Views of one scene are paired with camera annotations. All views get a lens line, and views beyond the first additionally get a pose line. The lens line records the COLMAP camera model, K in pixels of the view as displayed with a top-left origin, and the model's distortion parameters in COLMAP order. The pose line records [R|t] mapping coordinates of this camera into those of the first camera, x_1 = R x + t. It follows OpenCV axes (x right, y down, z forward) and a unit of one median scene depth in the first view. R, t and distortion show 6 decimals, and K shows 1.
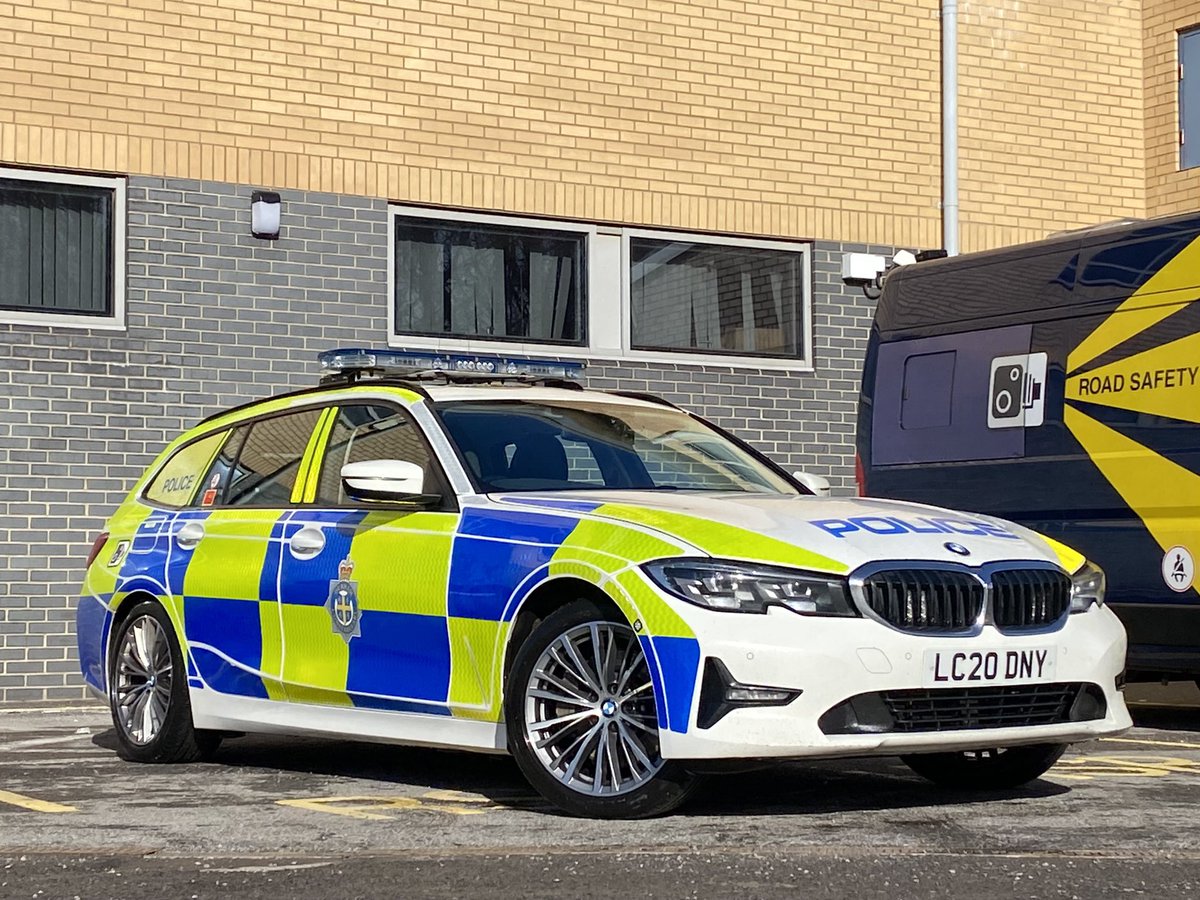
lens RADIAL K [[2185.4, 0, 600.0], [0, 2185.4, 450.0], [0, 0, 1]] dist [0.098656, -0.238223]
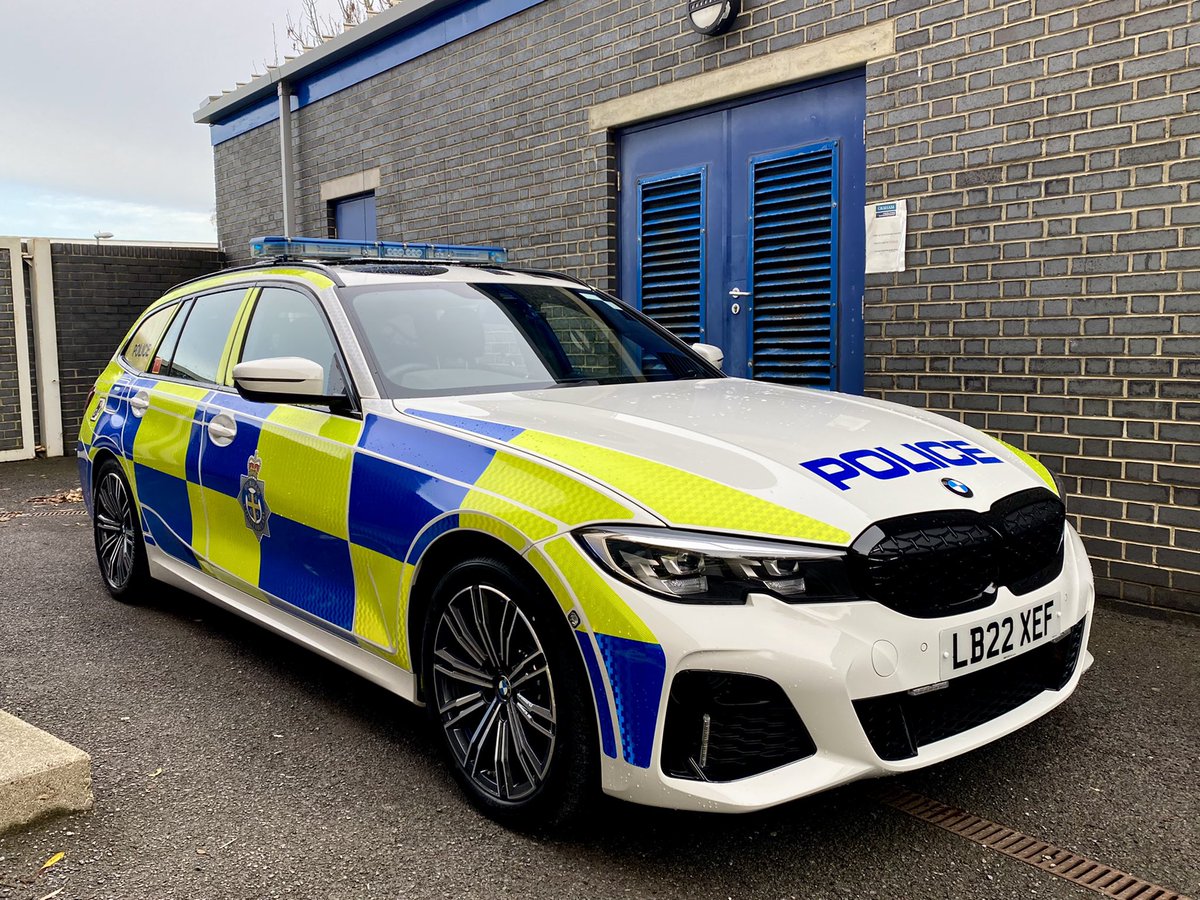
lens RADIAL K [[1210.9, 0, 600.0], [0, 1210.9, 450.0], [0, 0, 1]] dist [0.080164, 0.007493]
pose [[0.997156, -0.014893, 0.073876, -0.002058], [0.004606, 0.990491, 0.137502, -0.019478], [-0.075221, -0.136770, 0.987743, 0.338783]]
